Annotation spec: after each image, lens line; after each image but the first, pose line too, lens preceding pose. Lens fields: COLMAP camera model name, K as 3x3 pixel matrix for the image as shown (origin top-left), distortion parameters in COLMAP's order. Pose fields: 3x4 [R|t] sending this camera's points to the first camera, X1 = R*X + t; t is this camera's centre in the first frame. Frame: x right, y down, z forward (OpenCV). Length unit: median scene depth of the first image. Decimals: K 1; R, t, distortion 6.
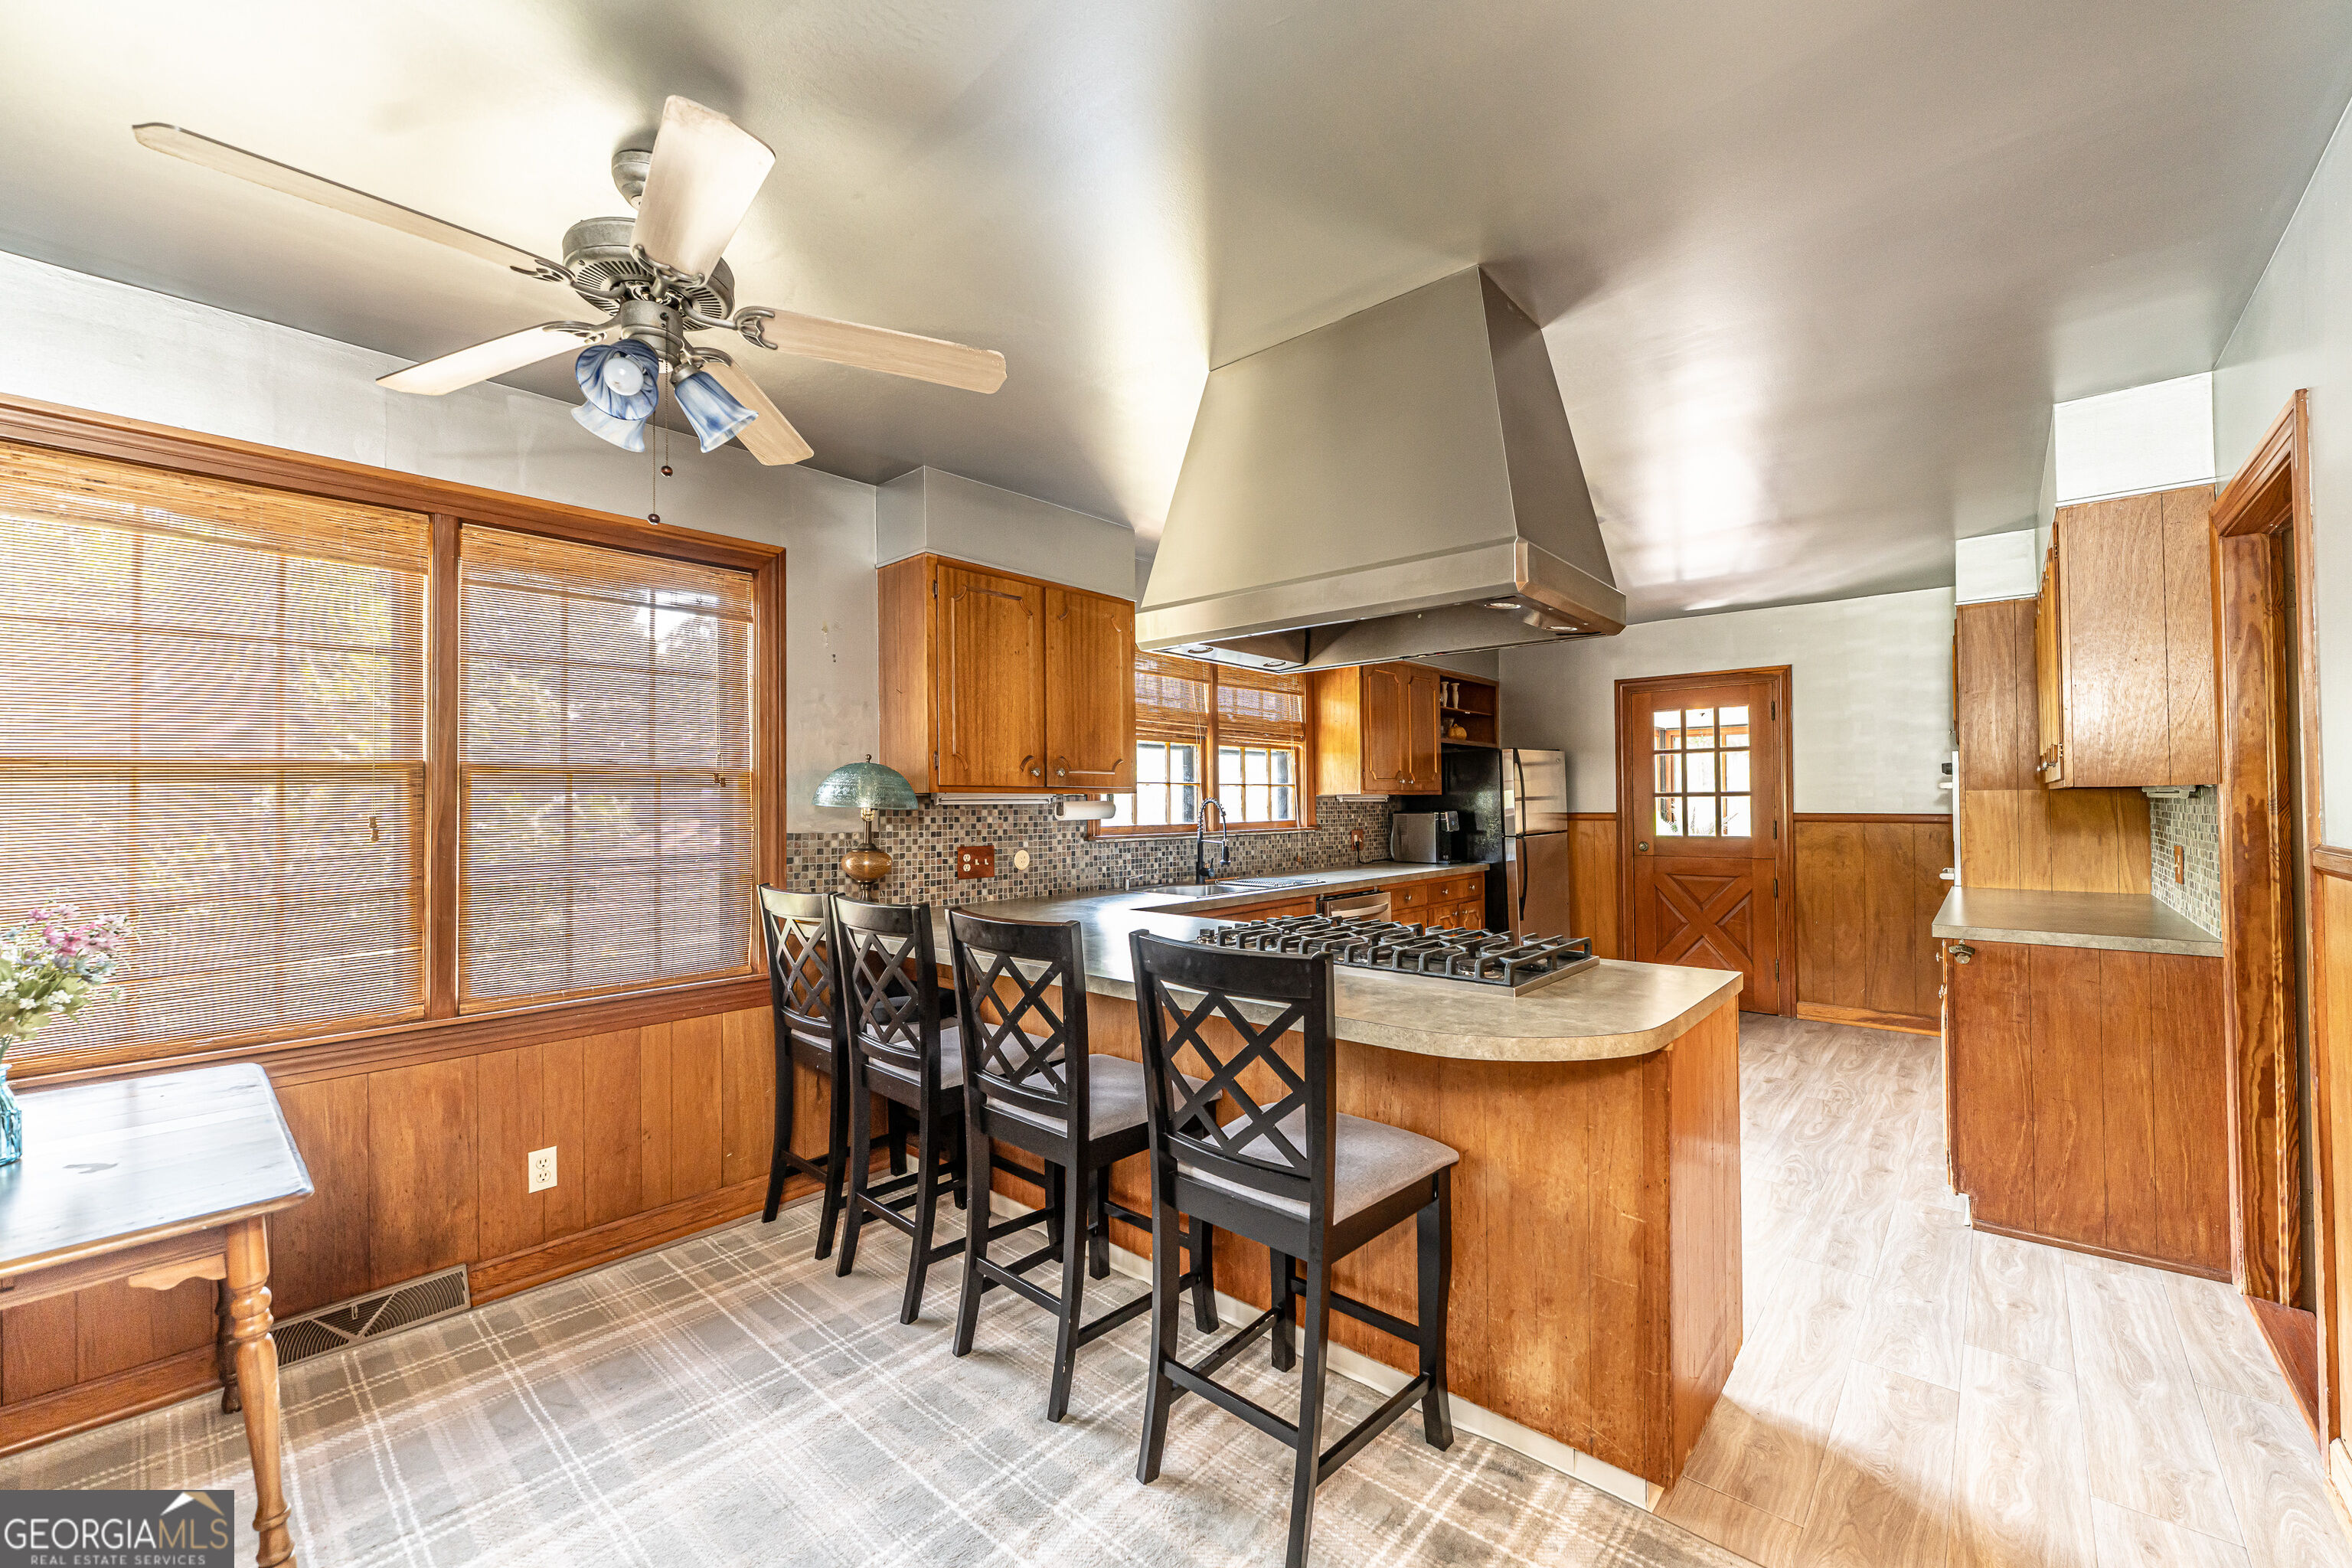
lens RADIAL K [[934.6, 0, 1165.8], [0, 934.6, 792.6], [0, 0, 1]] dist [-0.000828, 0.000034]
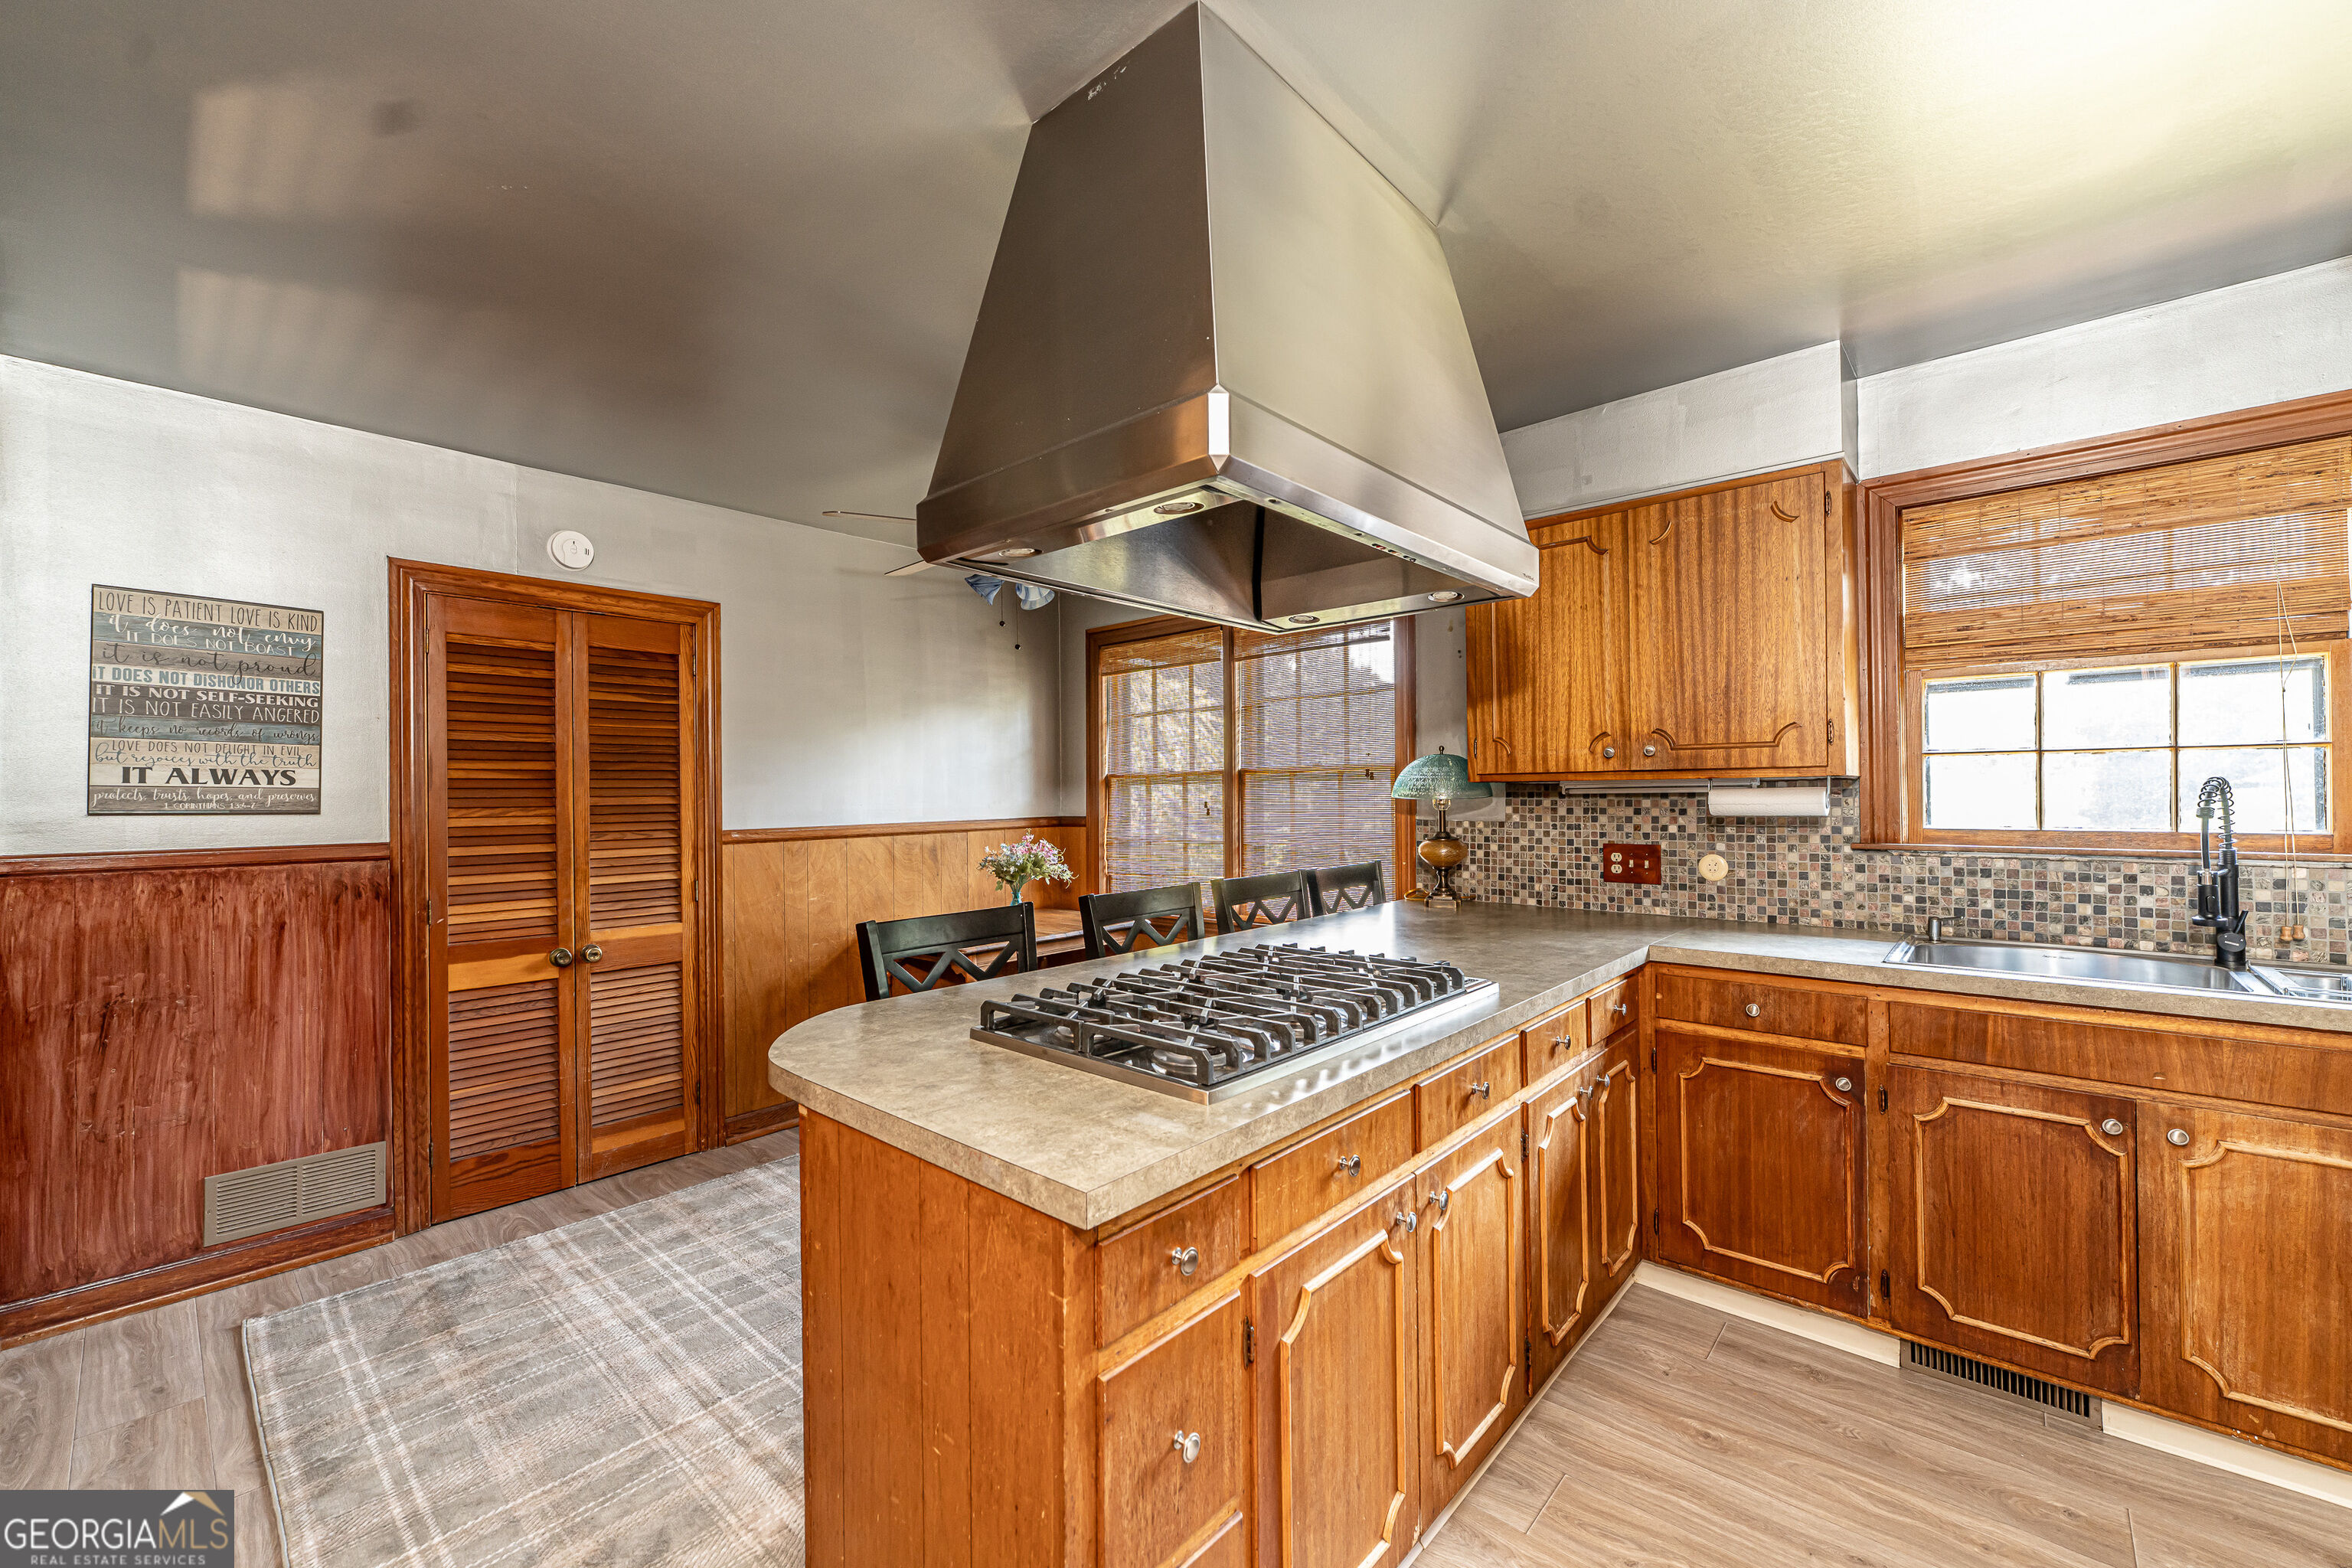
lens RADIAL K [[948.3, 0, 1191.5], [0, 948.3, 791.4], [0, 0, 1]] dist [-0.000257, 0.000011]
pose [[0.002626, 0.003318, -0.999991, 0.510624], [0.021184, 0.999770, 0.003373, 0.000331], [0.999772, -0.021192, 0.002555, 0.501926]]
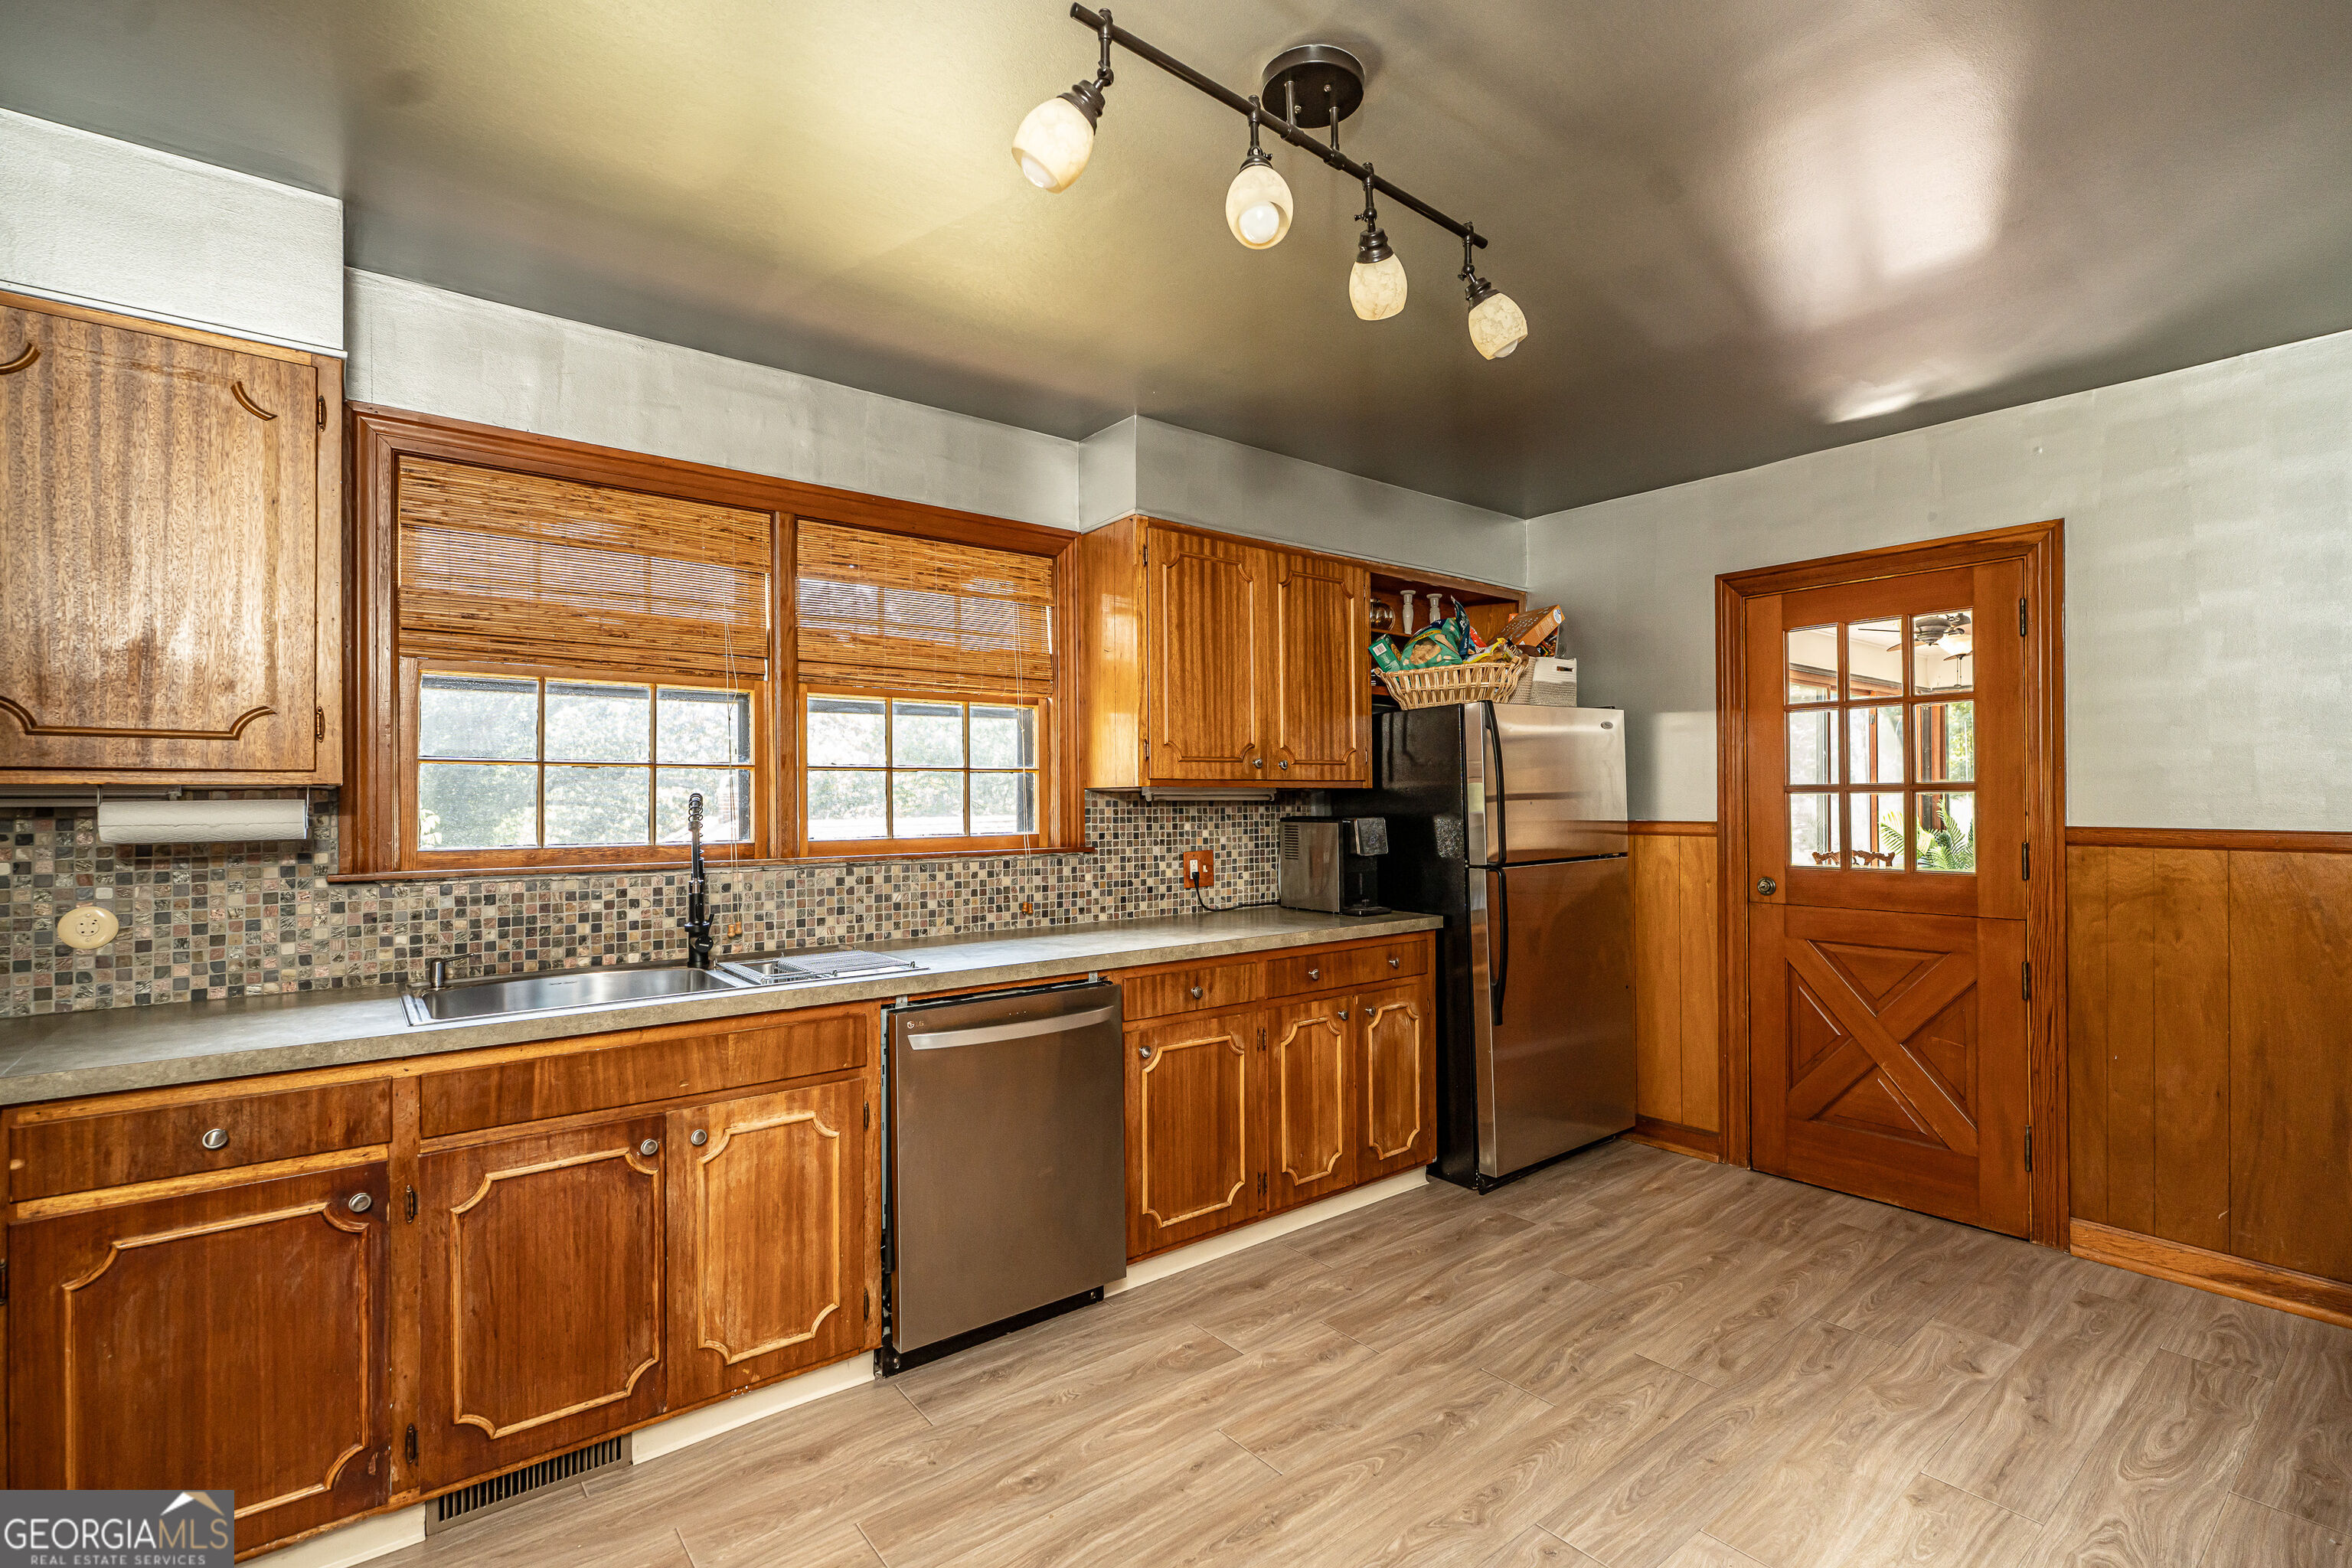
lens RADIAL K [[1062.0, 0, 1204.5], [0, 1062.0, 792.2], [0, 0, 1]] dist [-0.002525, -0.000631]
pose [[0.986918, 0.001572, -0.161213, 0.405929], [-0.000634, 0.999983, 0.005866, 0.001439], [0.161219, -0.005687, 0.986902, 0.491362]]
